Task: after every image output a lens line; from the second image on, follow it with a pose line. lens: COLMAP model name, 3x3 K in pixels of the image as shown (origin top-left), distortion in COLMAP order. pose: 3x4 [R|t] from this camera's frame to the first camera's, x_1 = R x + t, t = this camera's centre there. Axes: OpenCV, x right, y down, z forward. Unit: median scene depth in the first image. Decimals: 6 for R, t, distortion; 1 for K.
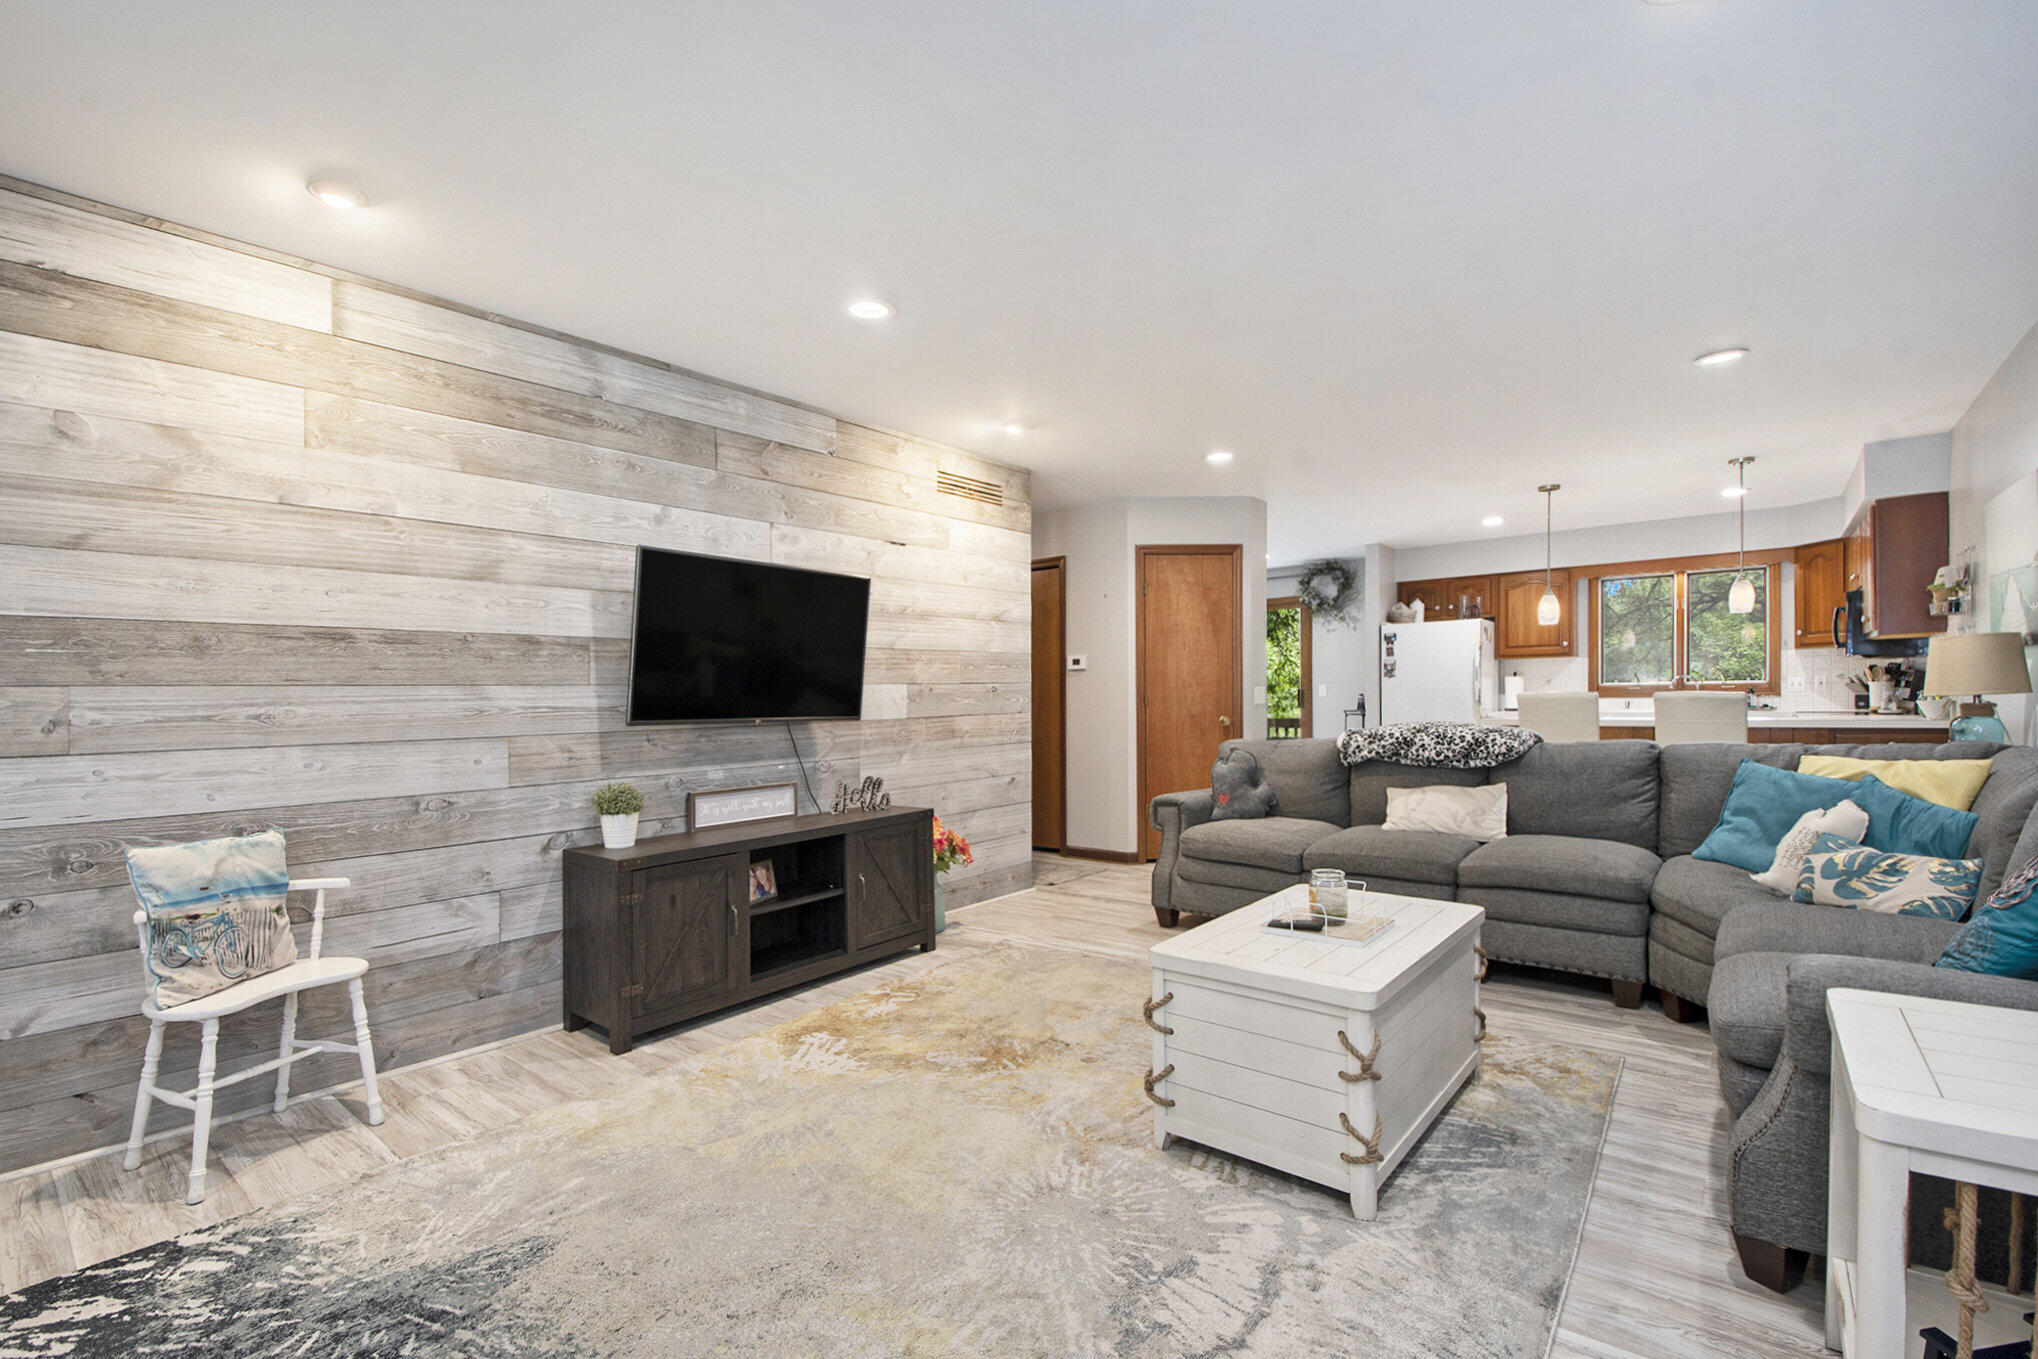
lens RADIAL K [[899.0, 0, 1020.1], [0, 899.0, 704.6], [0, 0, 1]] dist [0.002200, -0.012076]
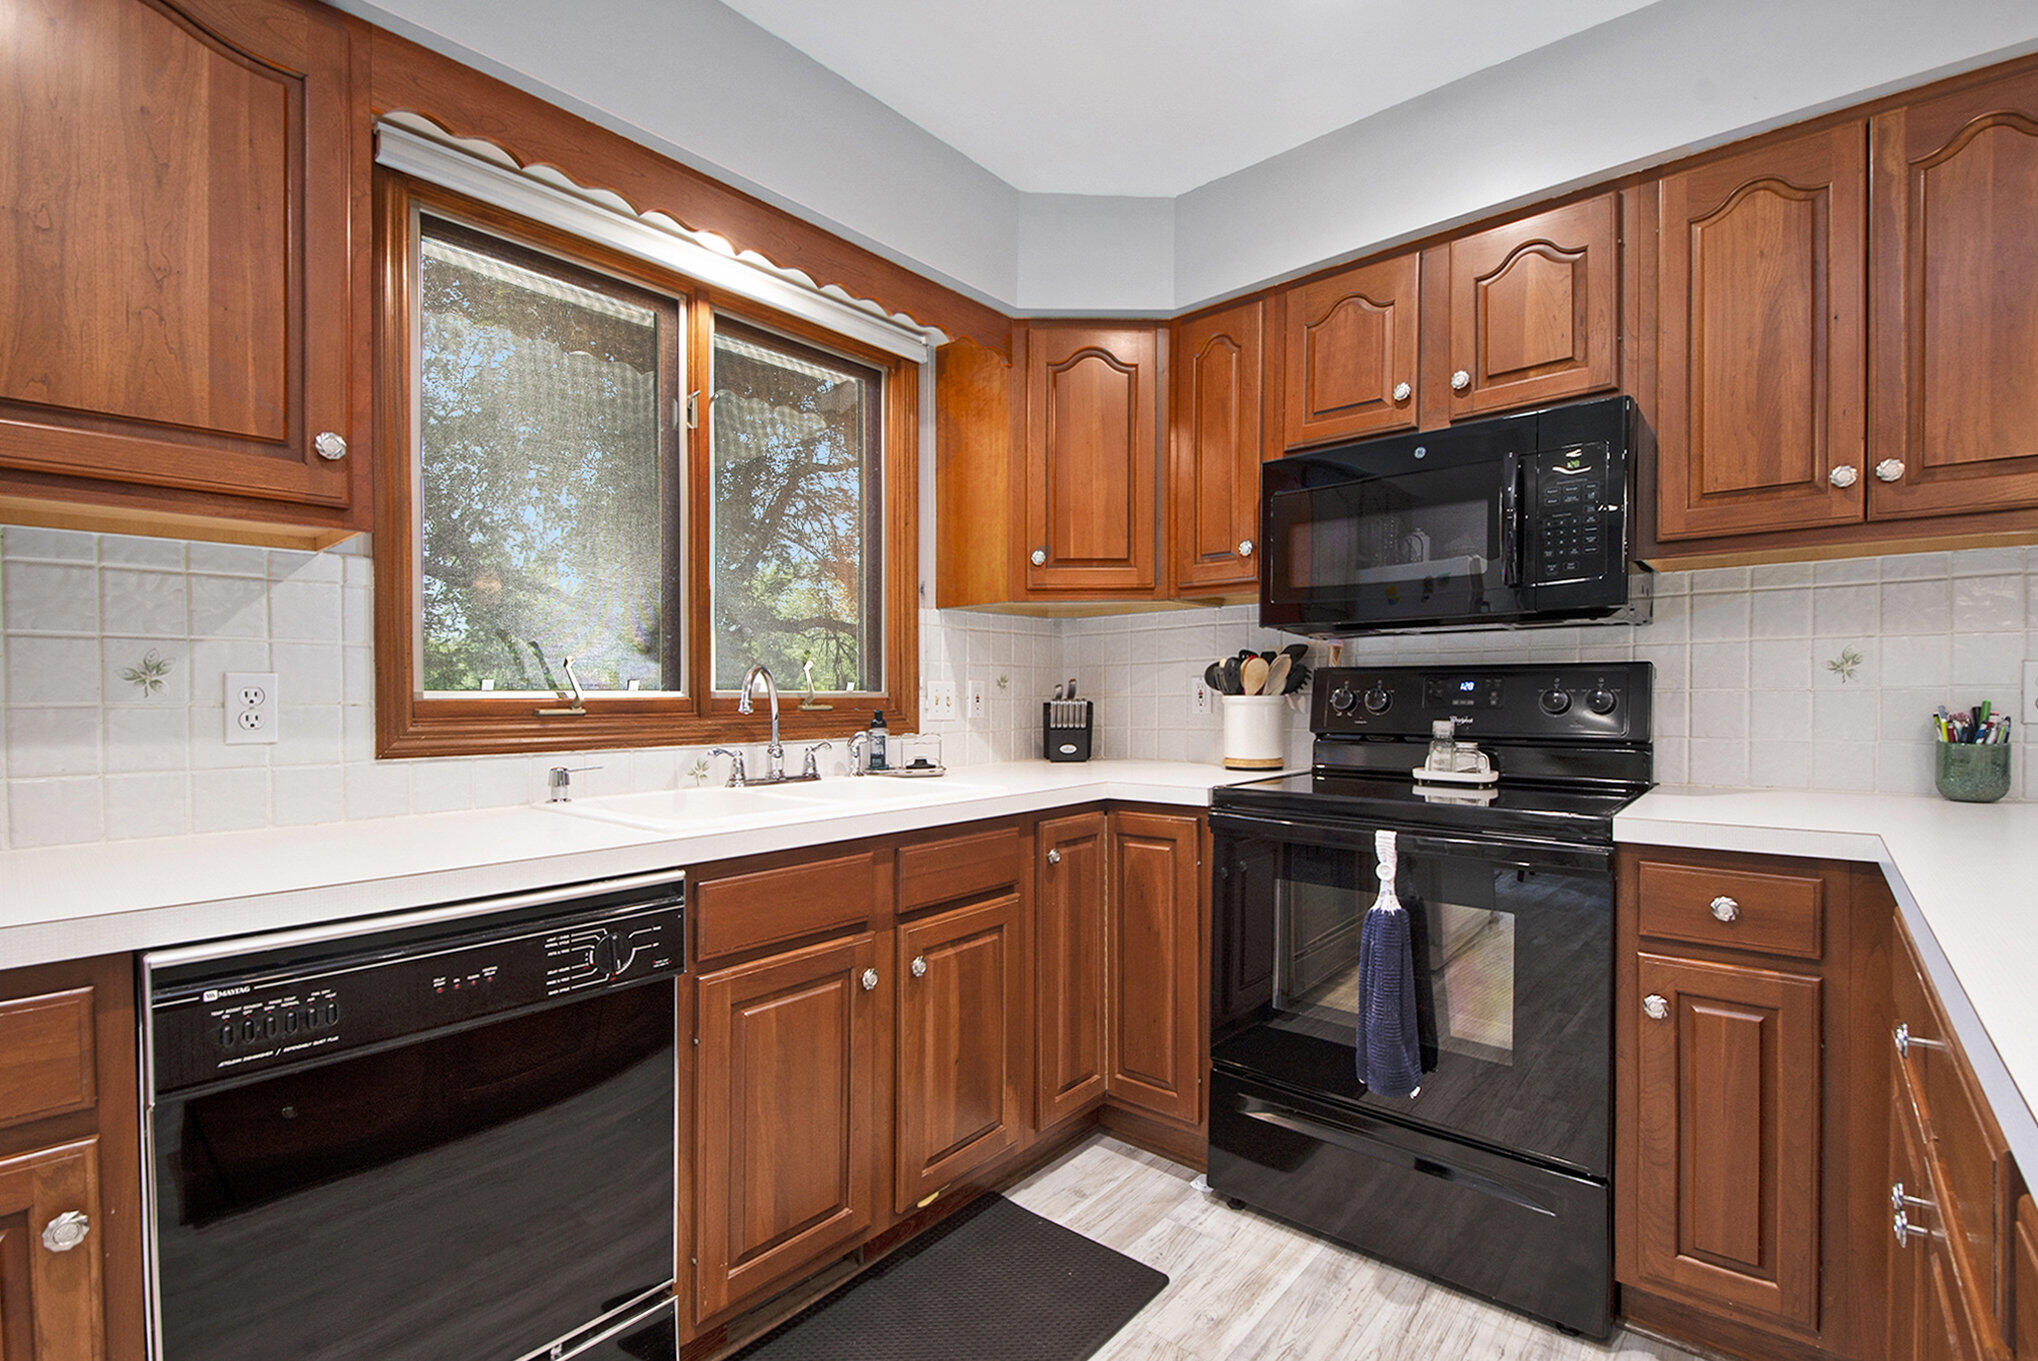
lens RADIAL K [[883.2, 0, 1027.4], [0, 883.2, 711.7], [0, 0, 1]] dist [0.018407, -0.015941]
pose [[0.022928, -0.001322, 0.999736, 1.075195], [0.017371, 0.999849, 0.000924, -0.038986], [-0.999586, 0.017345, 0.022948, 2.096529]]
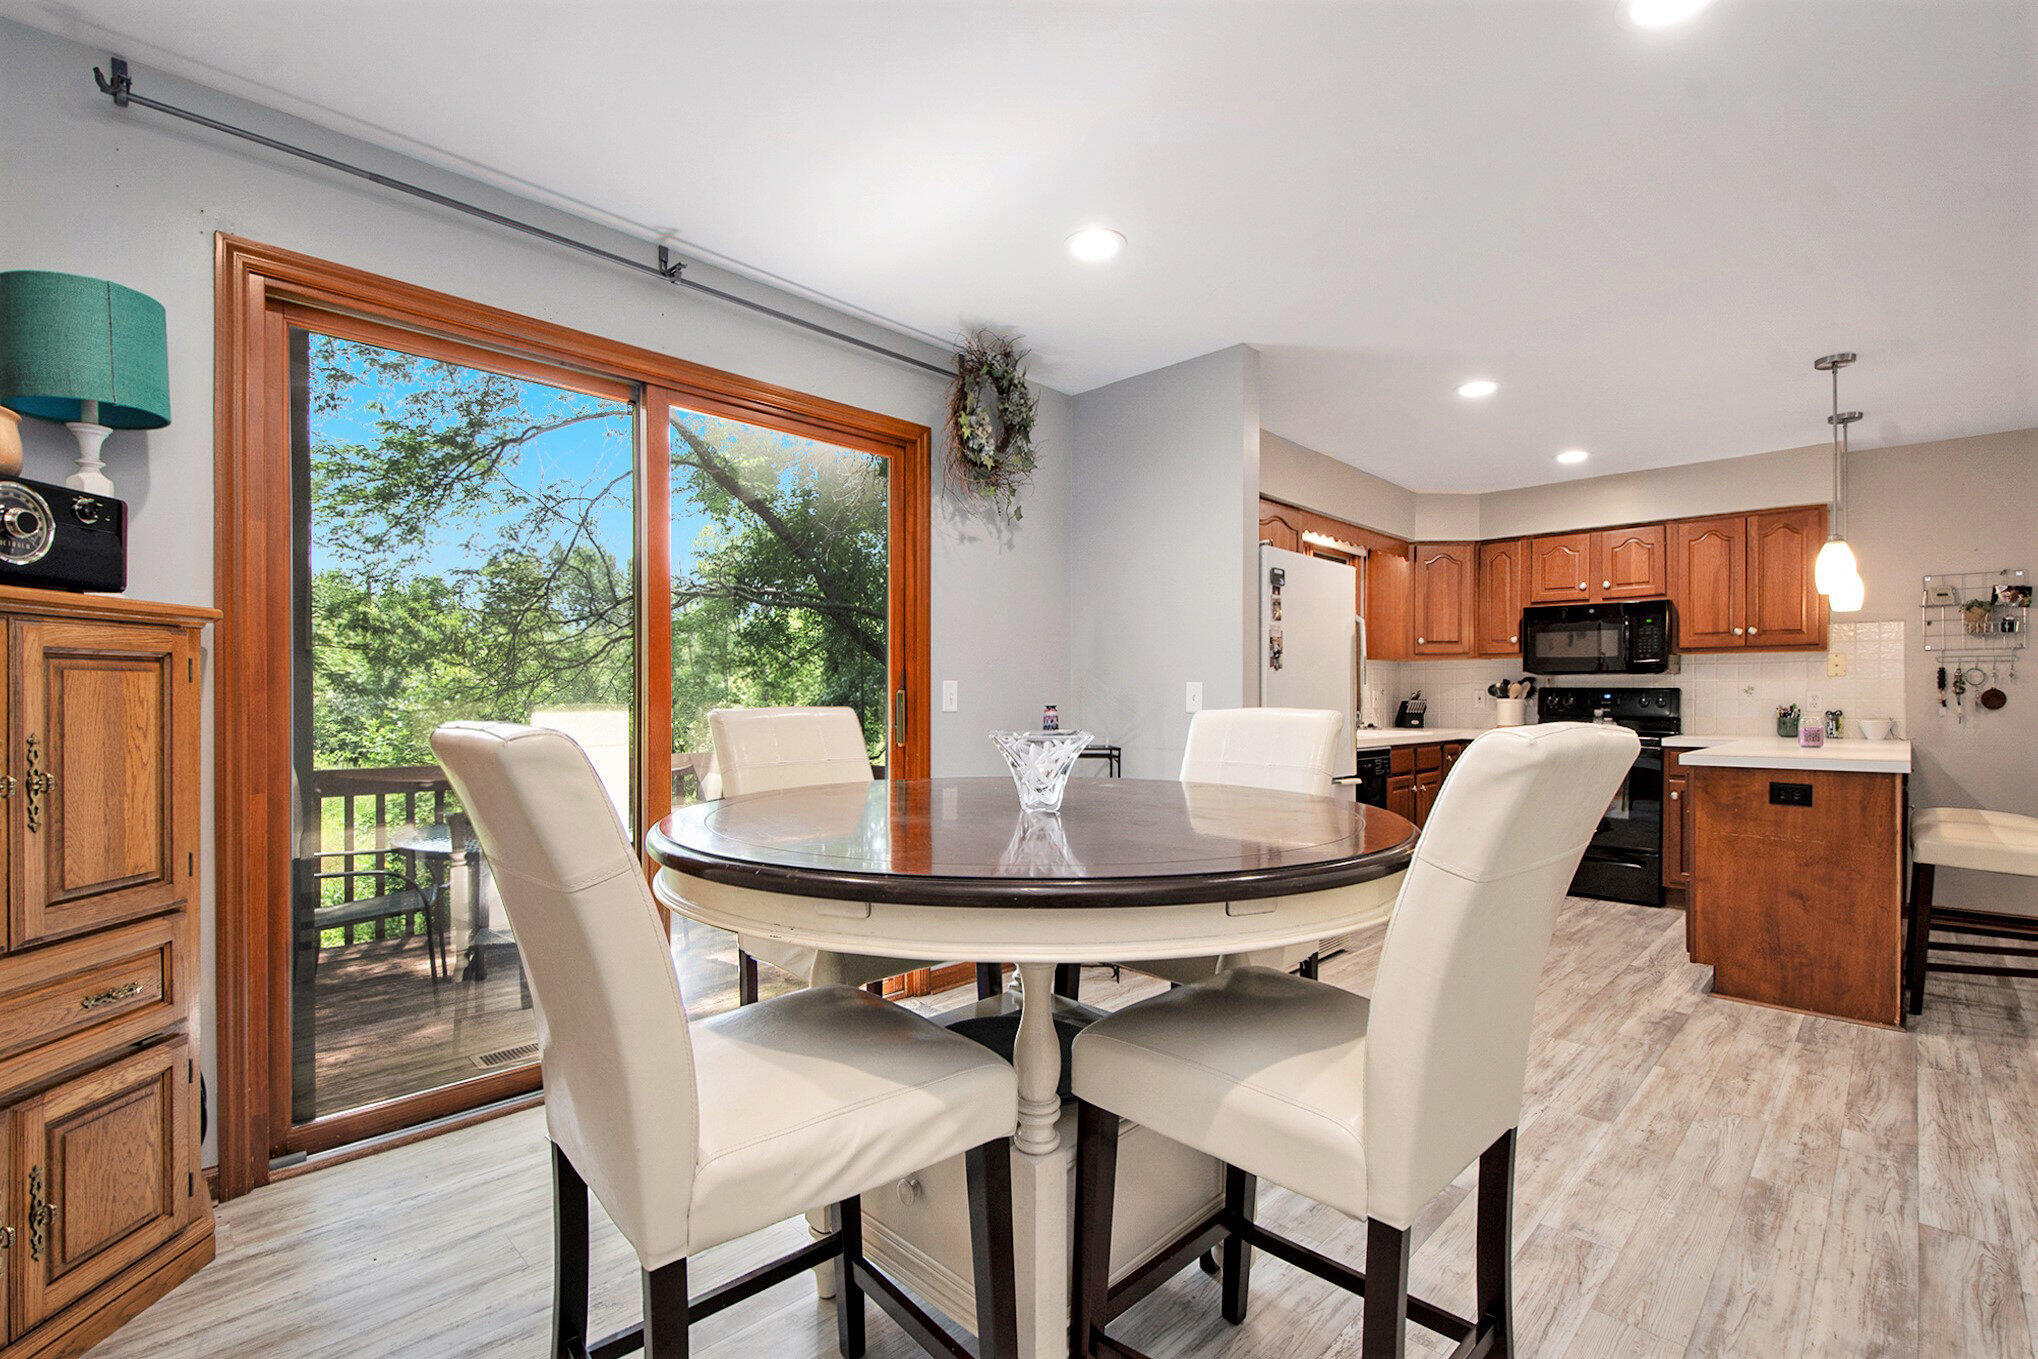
lens RADIAL K [[893.5, 0, 1002.8], [0, 893.5, 695.4], [0, 0, 1]] dist [0.002508, -0.016077]
pose [[0.113363, 0.021537, 0.993320, -0.075115], [0.002801, 0.999754, -0.021996, -0.019229], [-0.993550, 0.005276, 0.113275, 2.736149]]
